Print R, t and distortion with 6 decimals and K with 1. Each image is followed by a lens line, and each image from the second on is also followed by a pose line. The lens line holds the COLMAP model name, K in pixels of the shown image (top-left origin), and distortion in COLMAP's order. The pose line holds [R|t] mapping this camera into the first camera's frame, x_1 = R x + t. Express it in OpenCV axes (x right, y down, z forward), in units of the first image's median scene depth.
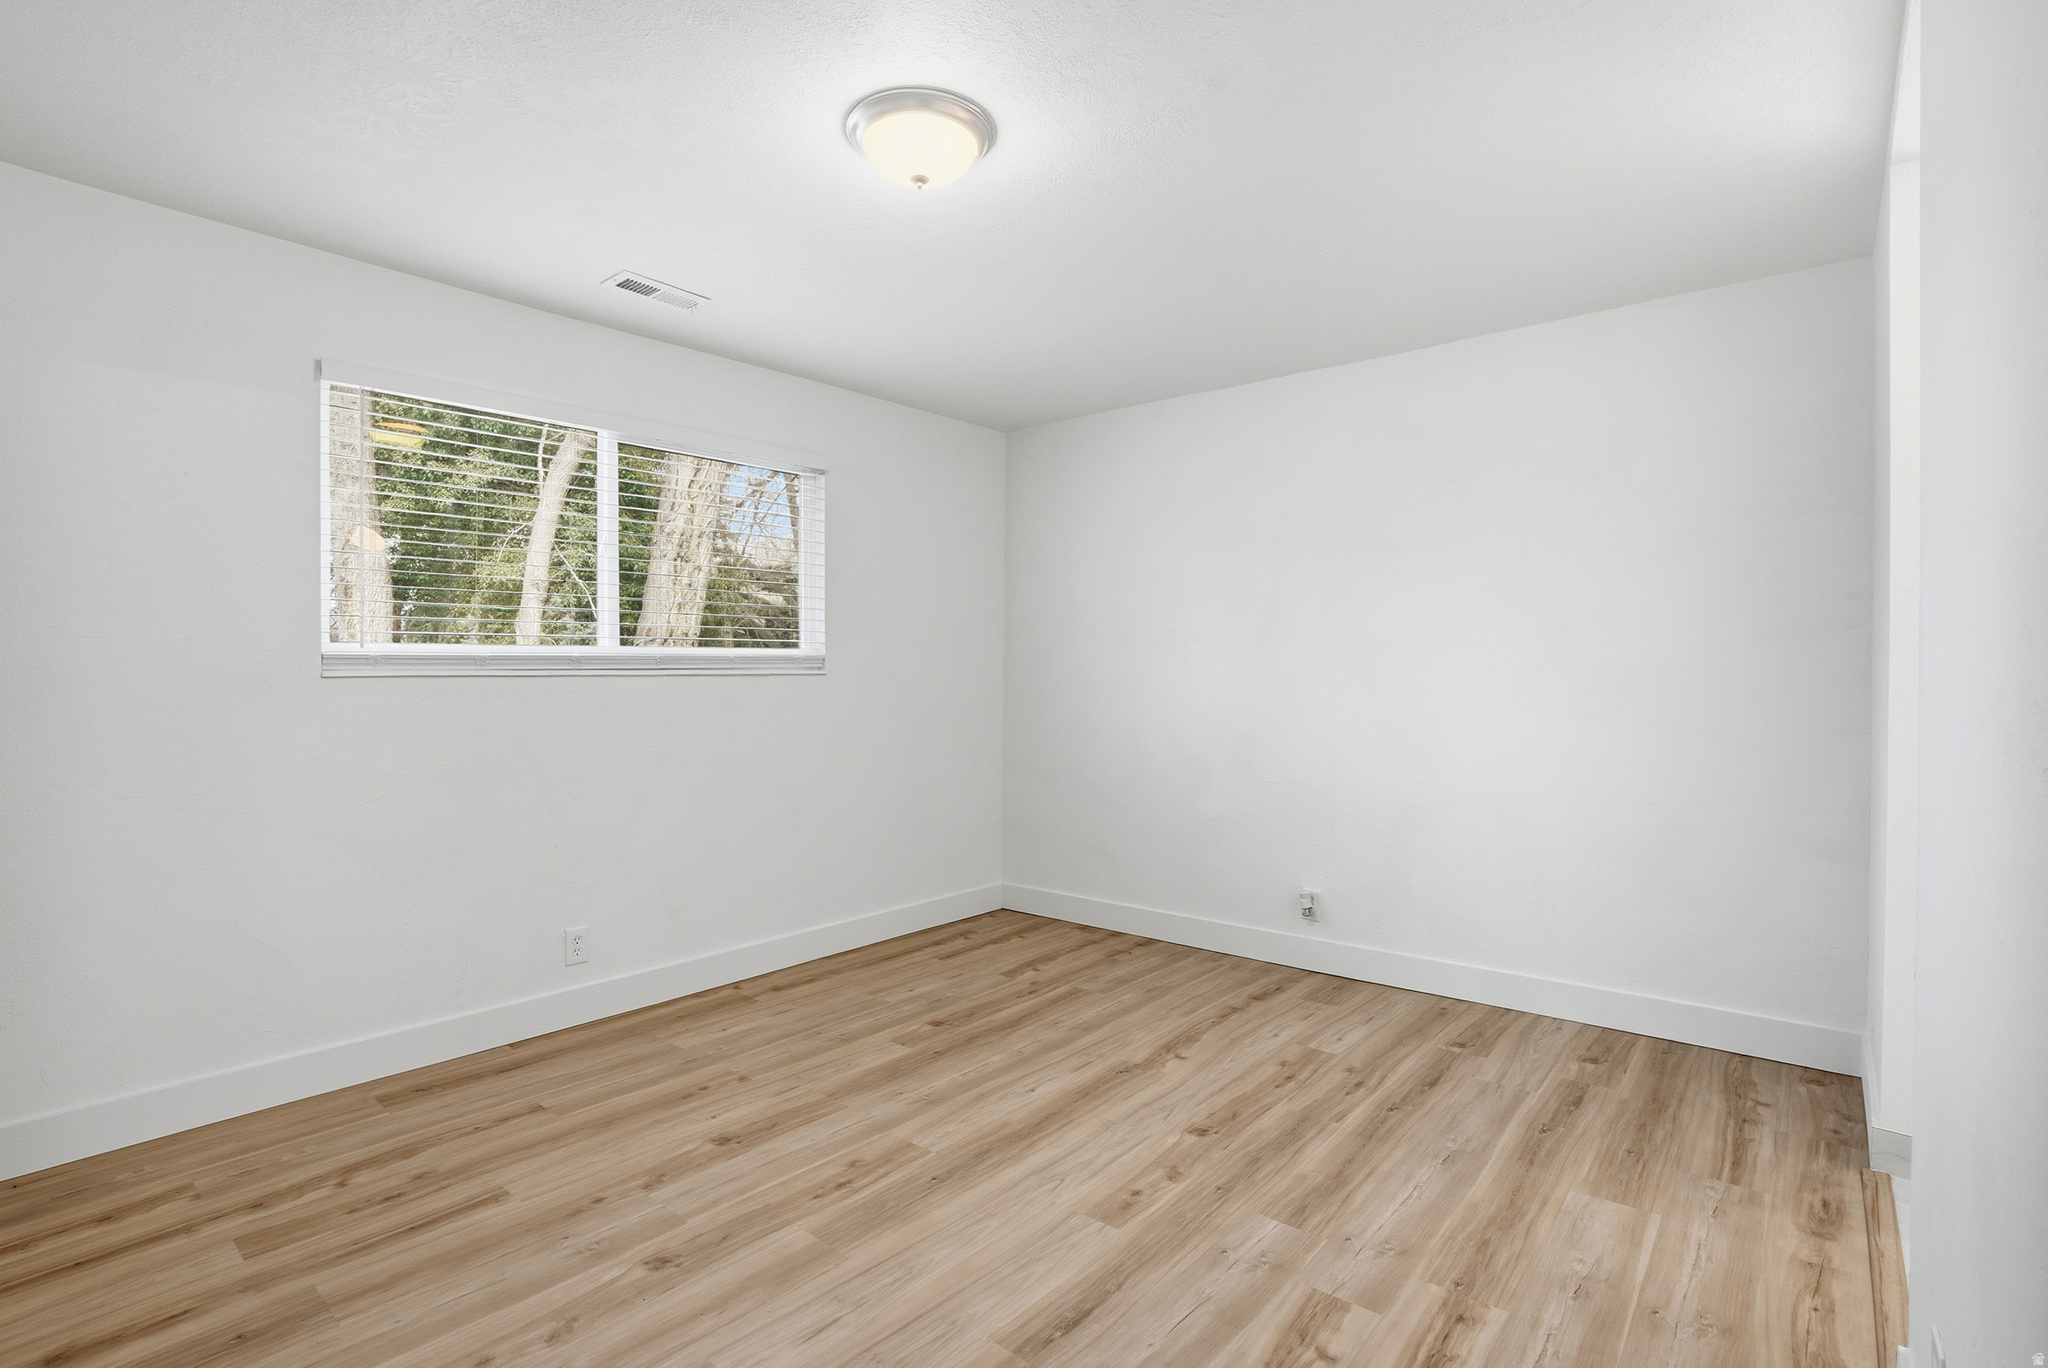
lens RADIAL K [[955.8, 0, 1019.0], [0, 955.8, 686.6], [0, 0, 1]] dist [-0.068324, 0.027156]
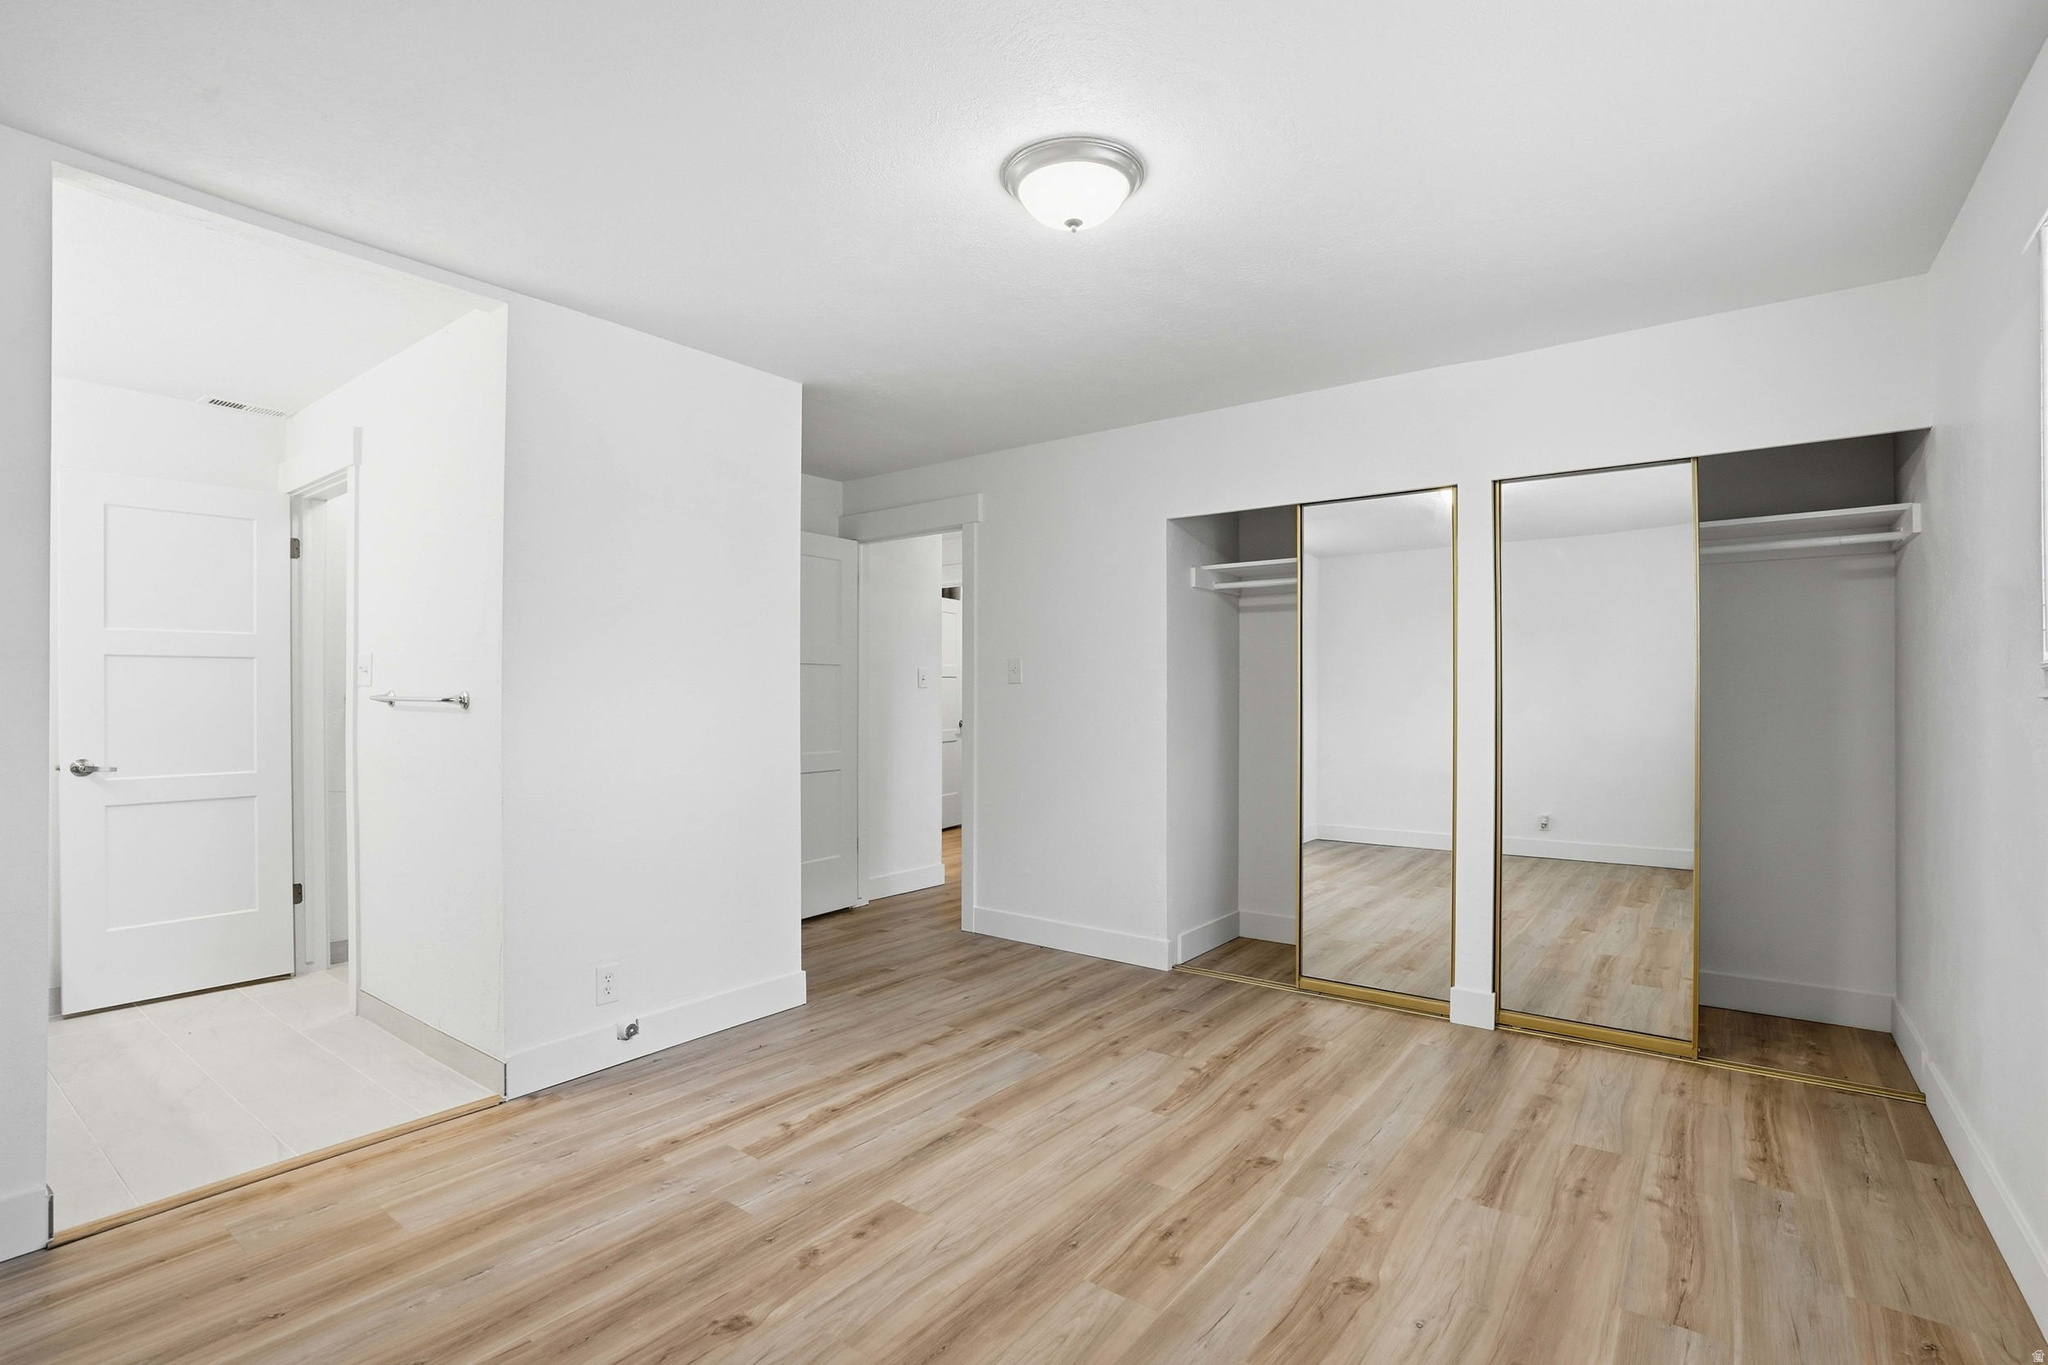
lens RADIAL K [[955.8, 0, 1019.0], [0, 955.8, 685.1], [0, 0, 1]] dist [-0.068324, 0.027156]
pose [[-0.998581, 0.003341, -0.053146, 0.010951], [0.003149, 0.999988, 0.003702, -0.029619], [0.053158, 0.003530, -0.998580, 1.998957]]
